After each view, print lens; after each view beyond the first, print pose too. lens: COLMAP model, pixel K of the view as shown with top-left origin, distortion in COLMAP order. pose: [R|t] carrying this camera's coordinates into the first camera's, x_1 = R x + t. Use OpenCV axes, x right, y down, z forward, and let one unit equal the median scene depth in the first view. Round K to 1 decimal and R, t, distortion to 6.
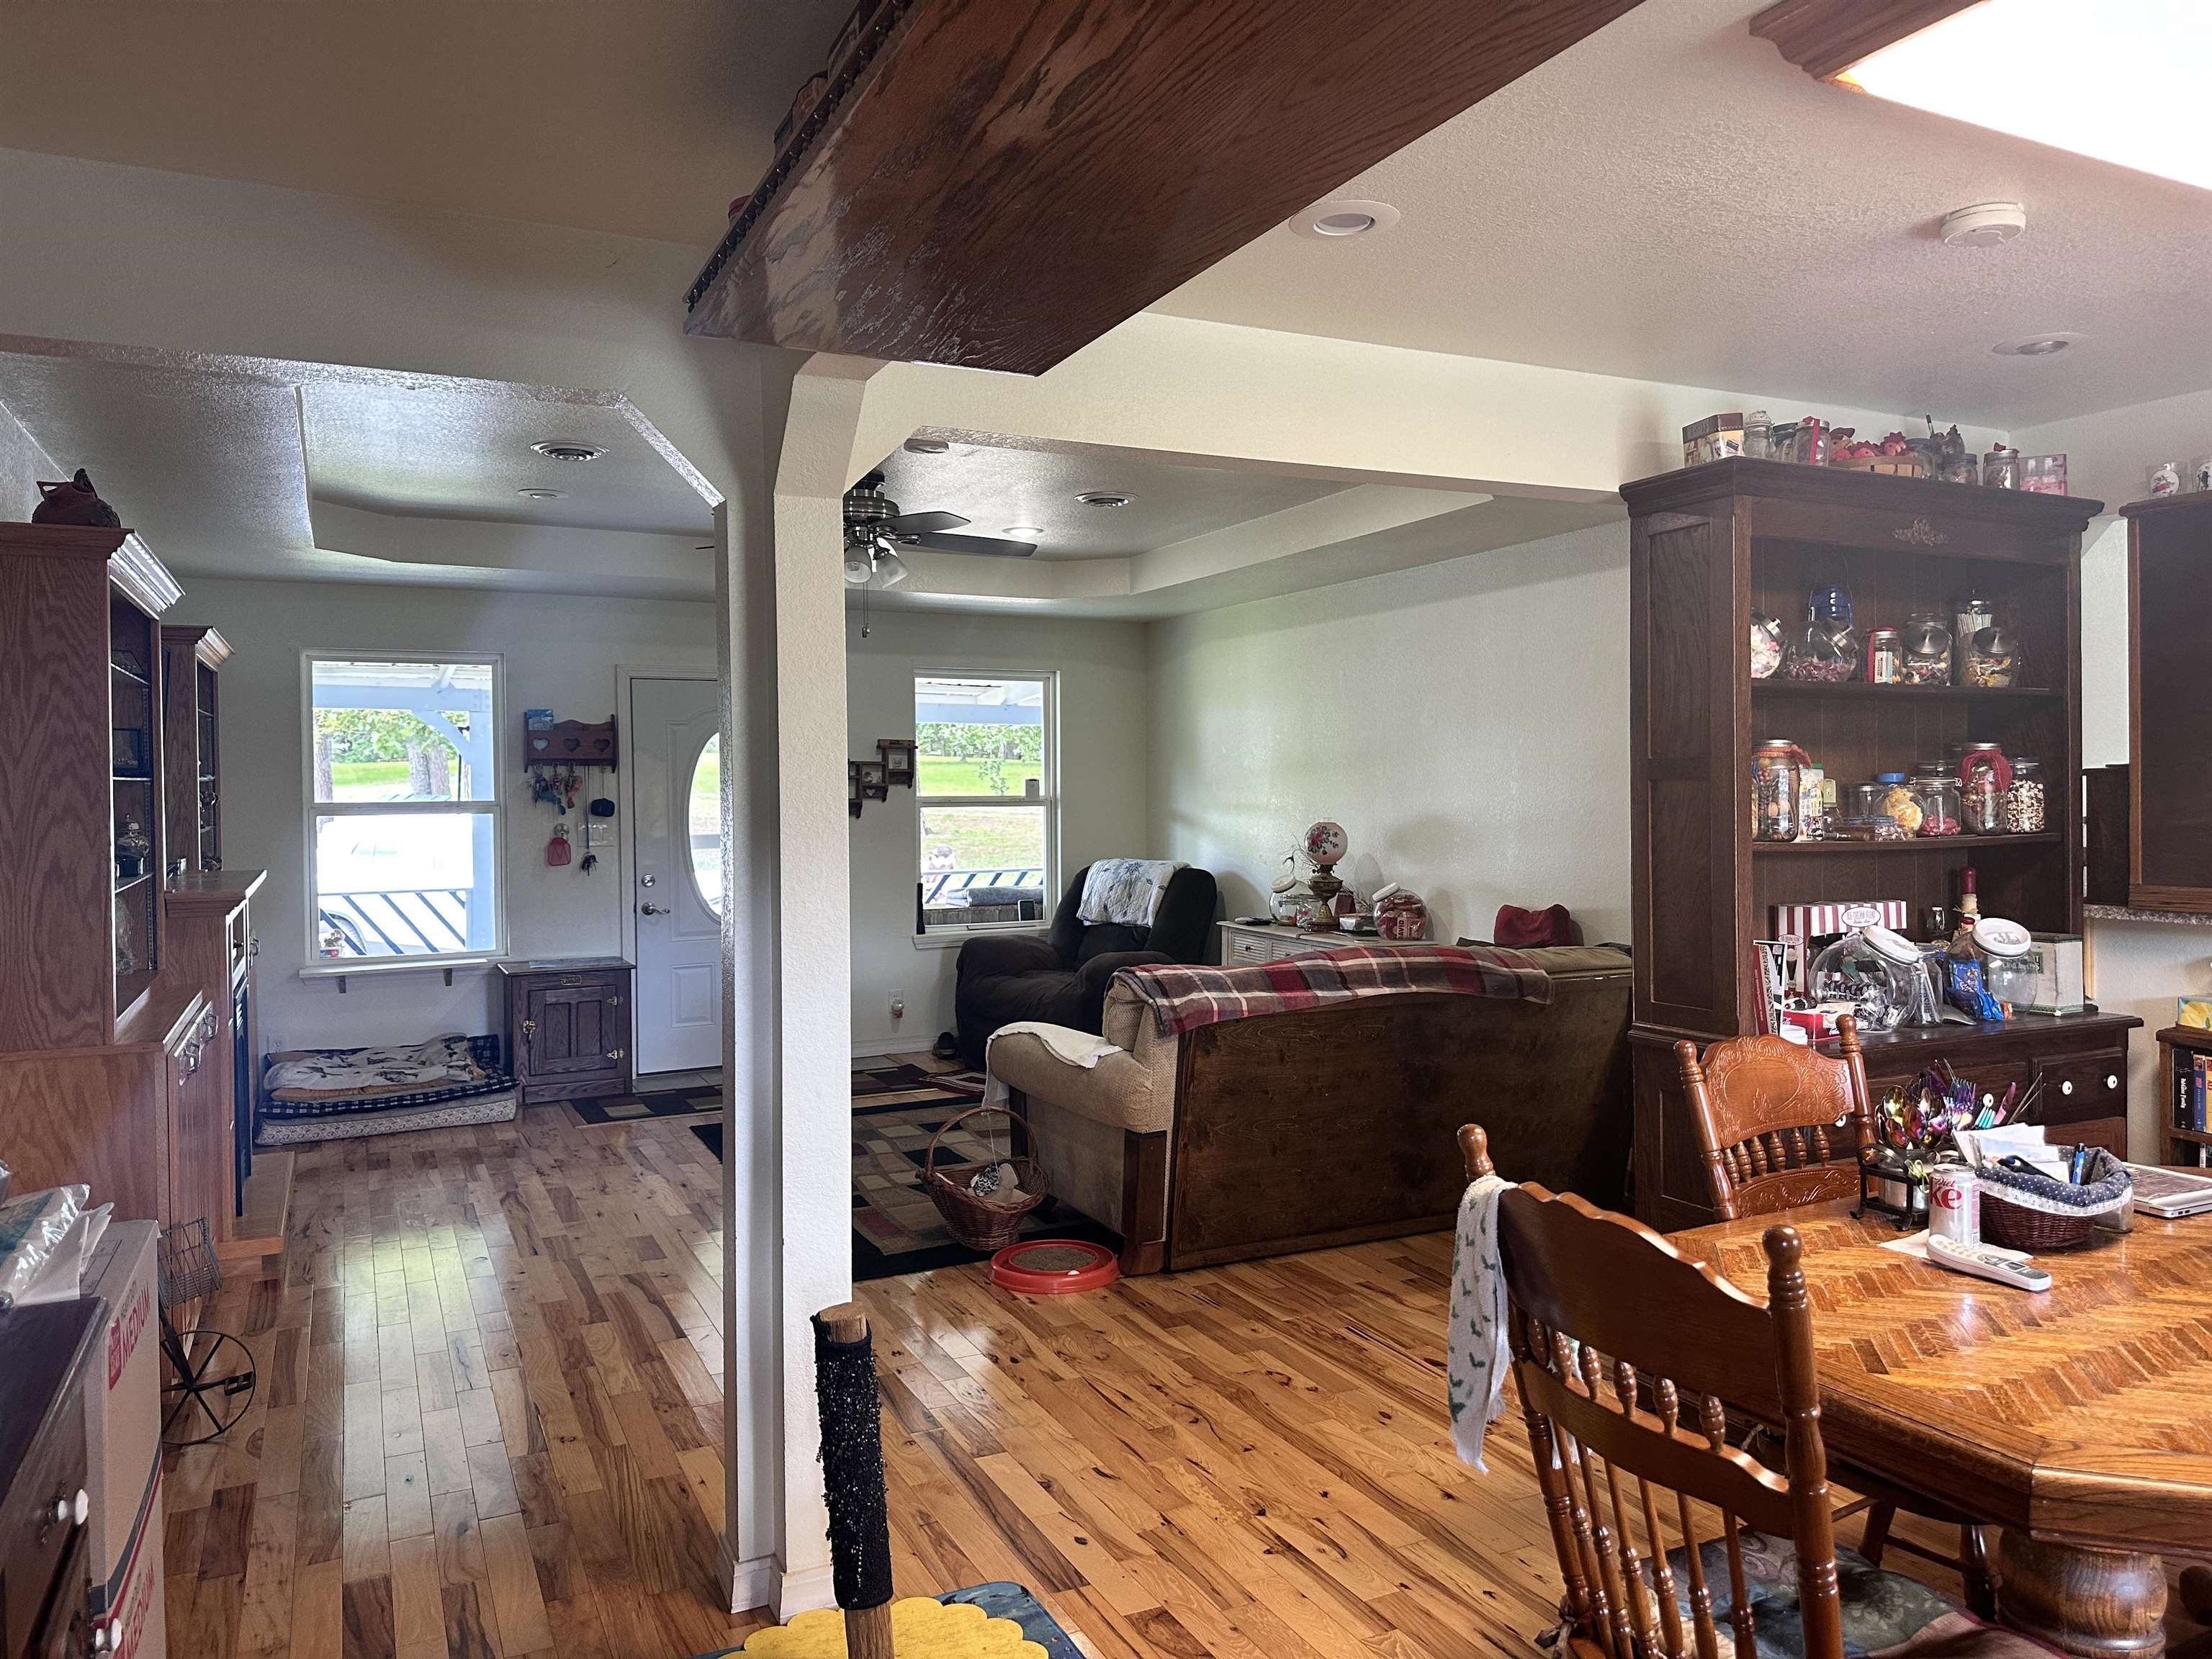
lens RADIAL K [[1542.3, 0, 1135.3], [0, 1542.3, 827.4], [0, 0, 1]] dist [0.083853, -0.167456]
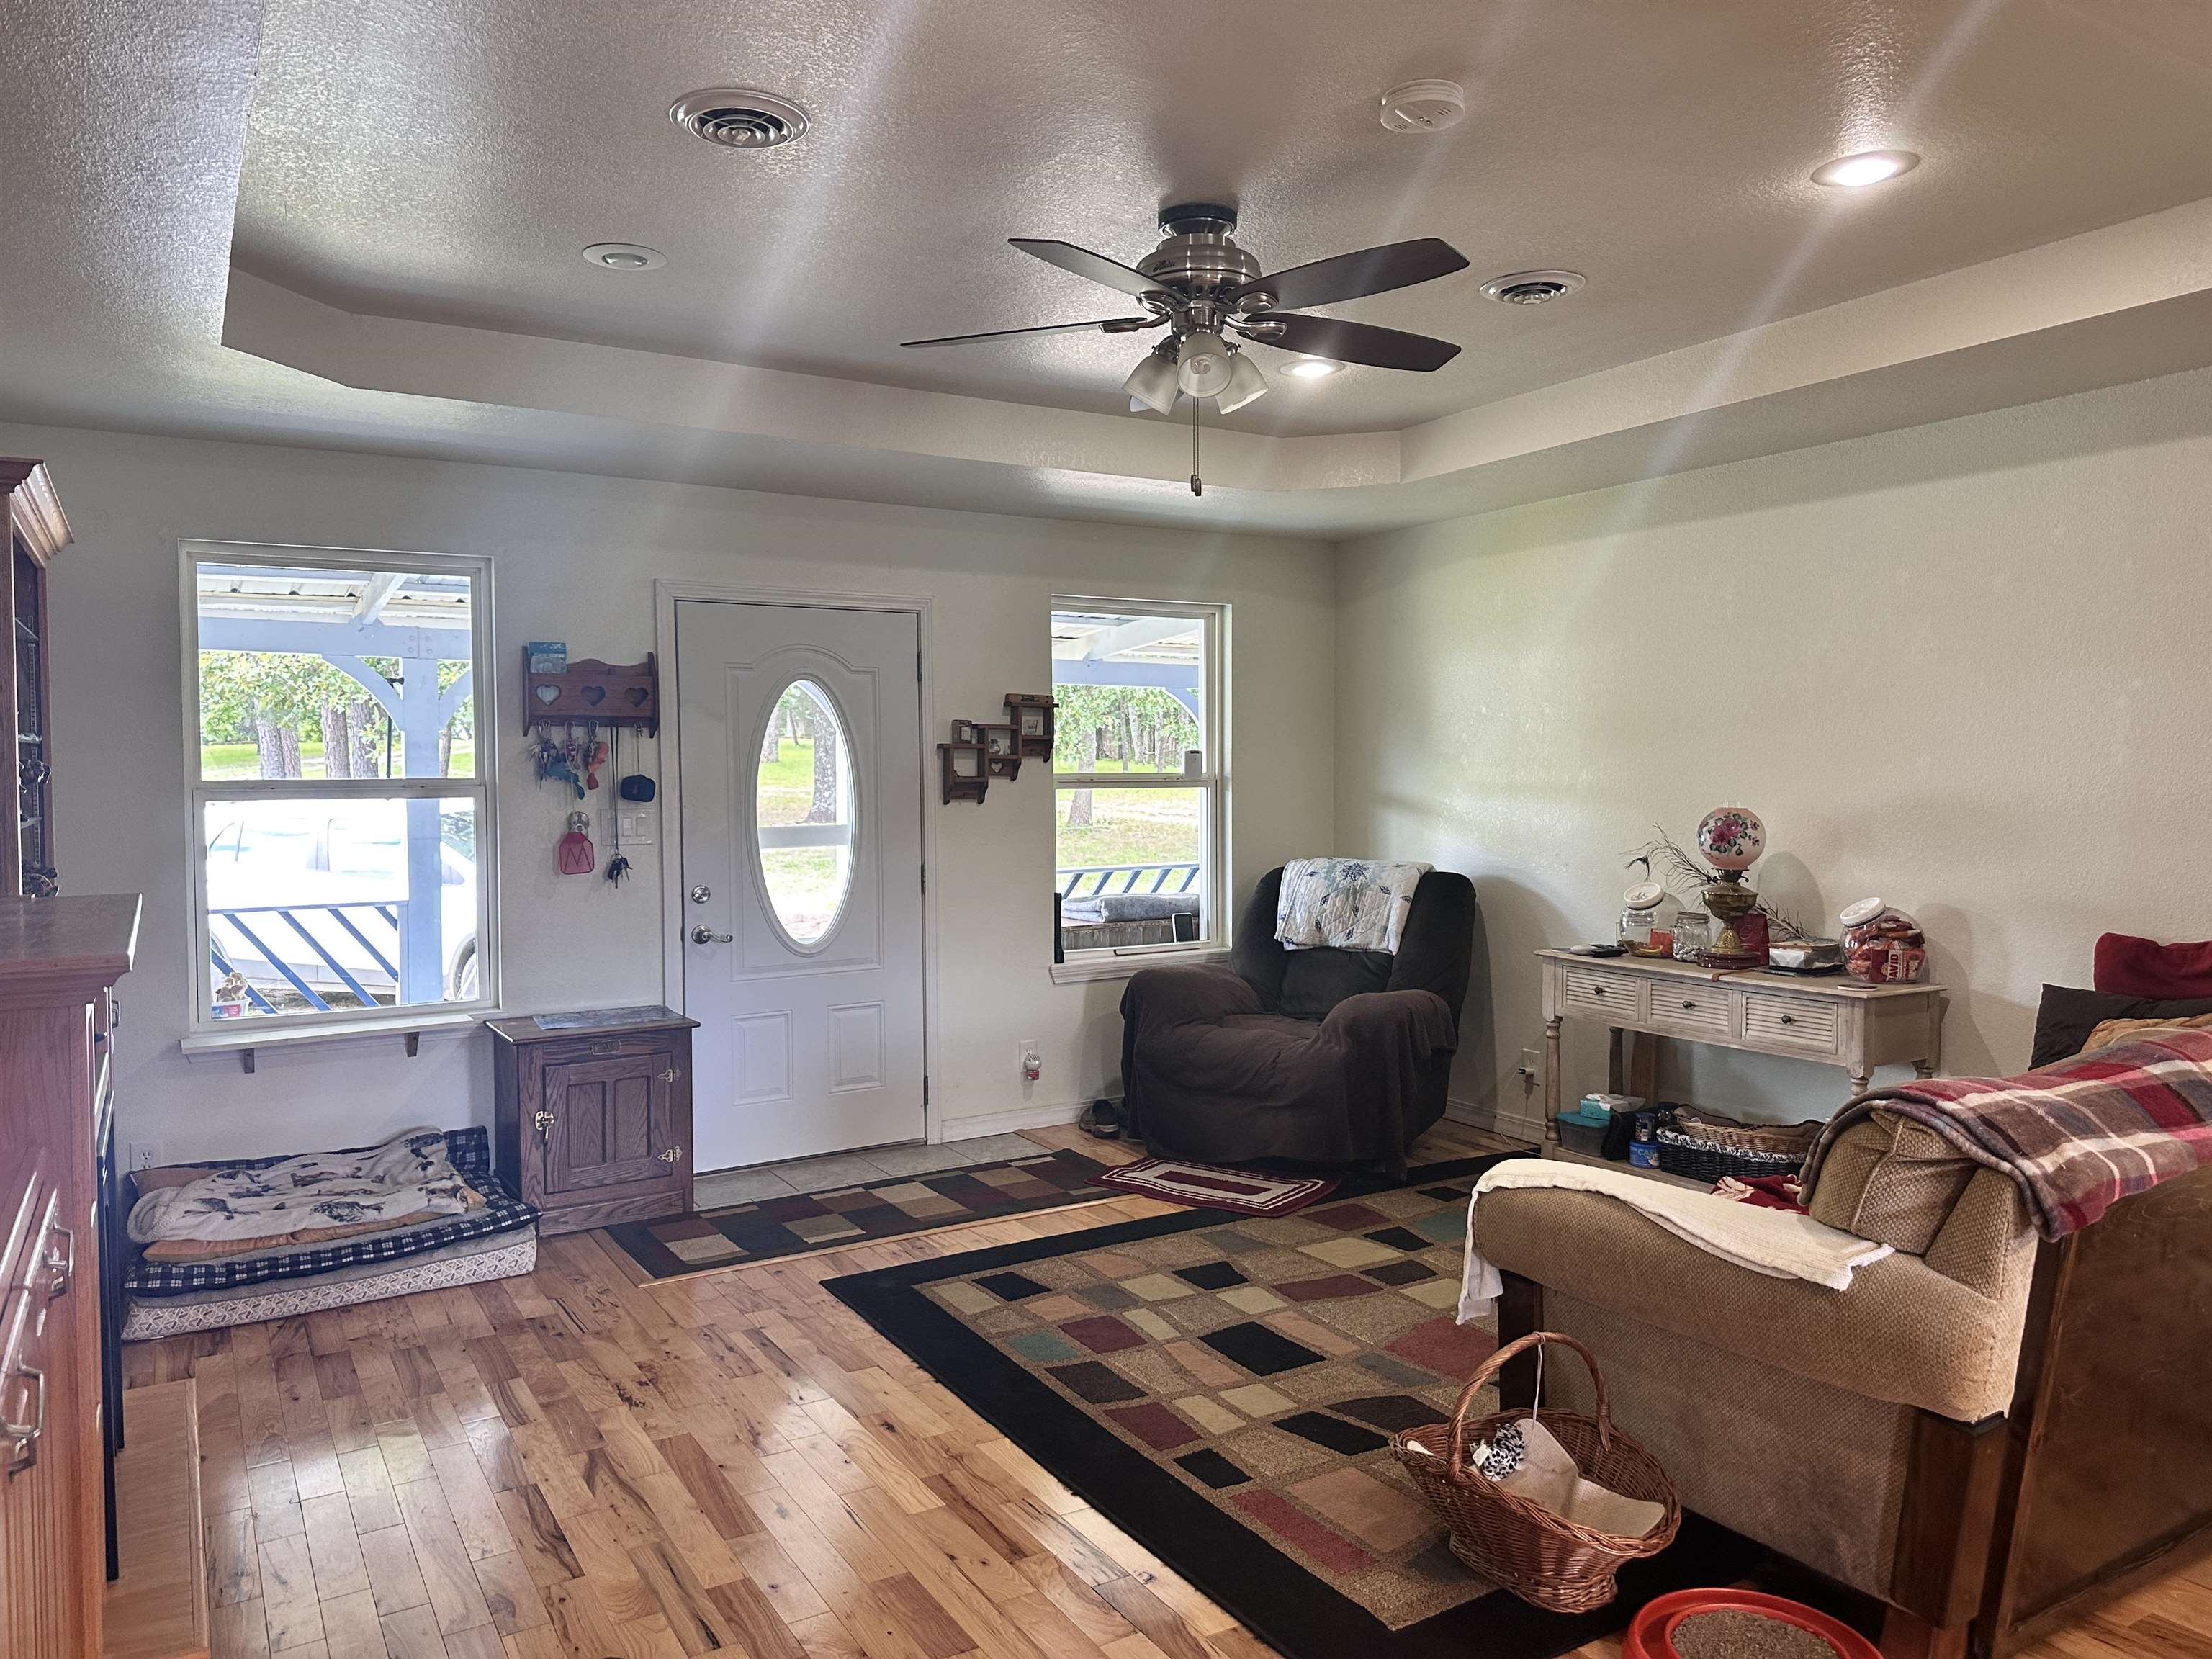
lens RADIAL K [[1541.5, 0, 1106.0], [0, 1541.5, 829.5], [0, 0, 1]] dist [0.084031, -0.122109]
pose [[0.997299, -0.002609, 0.073399, -0.190918], [0.001837, 0.999942, 0.010575, -0.001529], [-0.073422, -0.010412, 0.997247, 0.310010]]
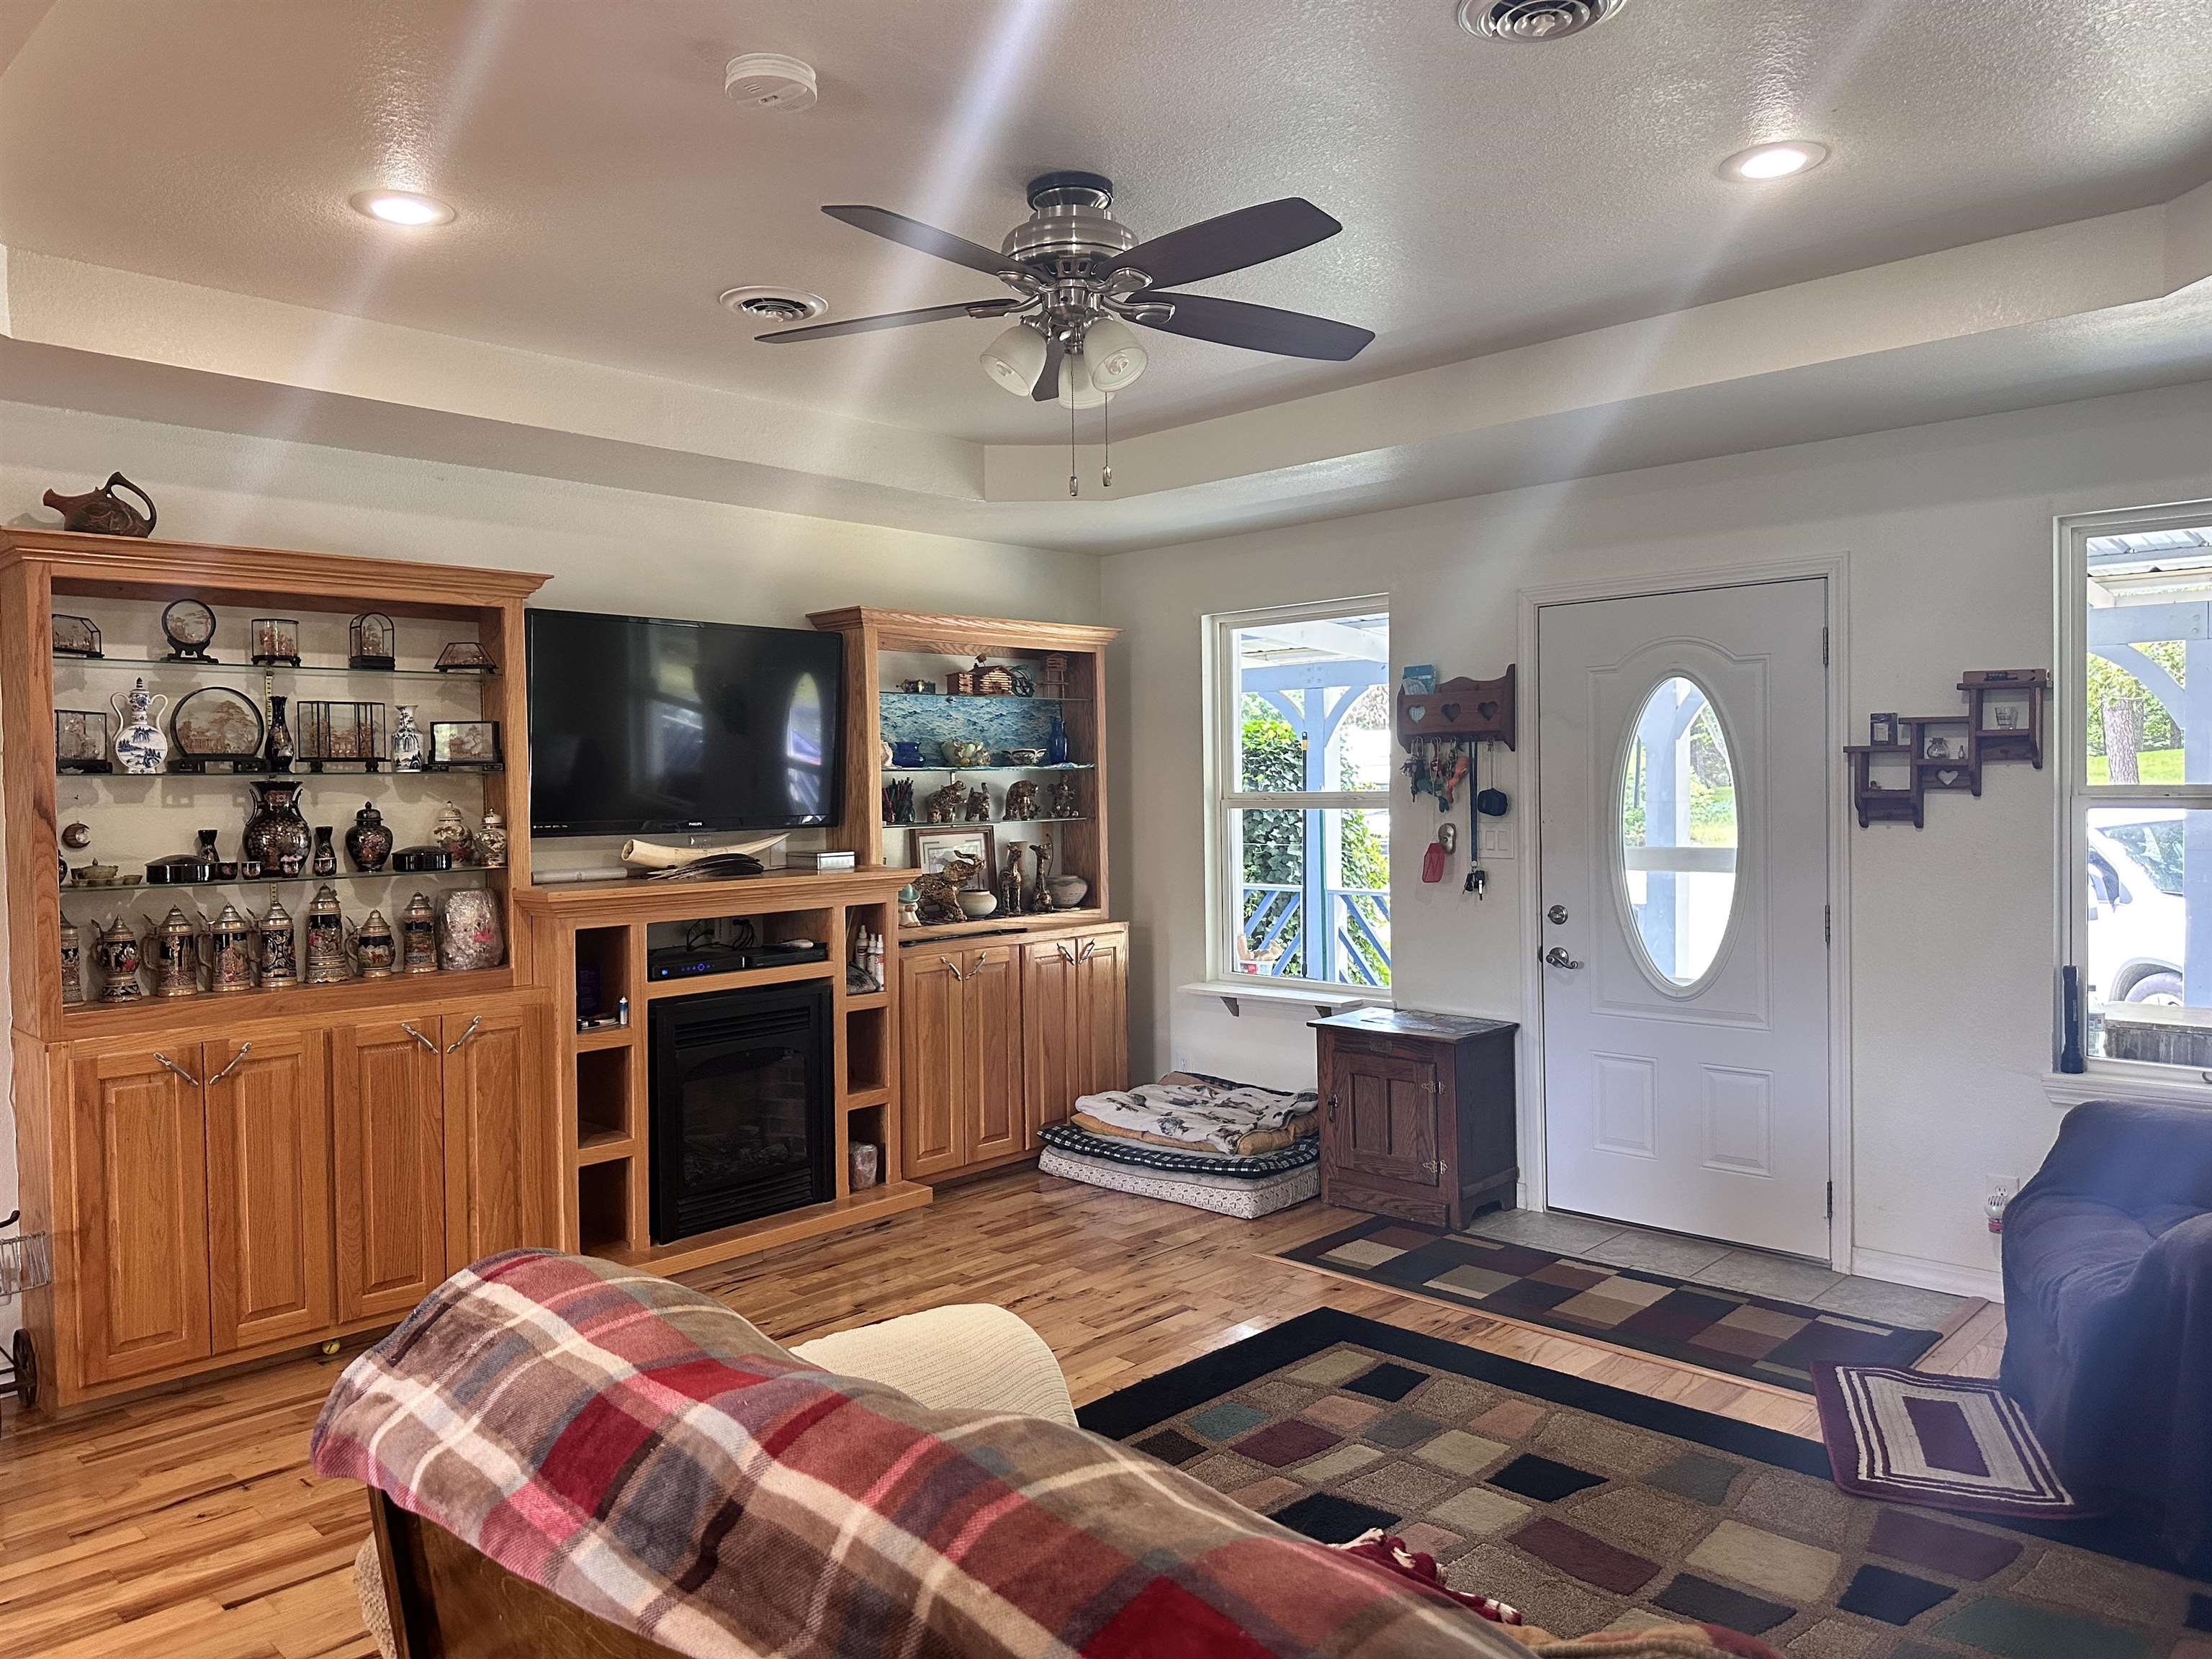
lens RADIAL K [[1560.9, 0, 1106.0], [0, 1560.9, 829.5], [0, 0, 1]] dist [0.195093, -0.296330]
pose [[0.328640, 0.032999, -0.943879, 0.263092], [-0.012508, 0.999454, 0.030587, -0.020221], [0.944372, 0.001754, 0.328873, 0.621879]]
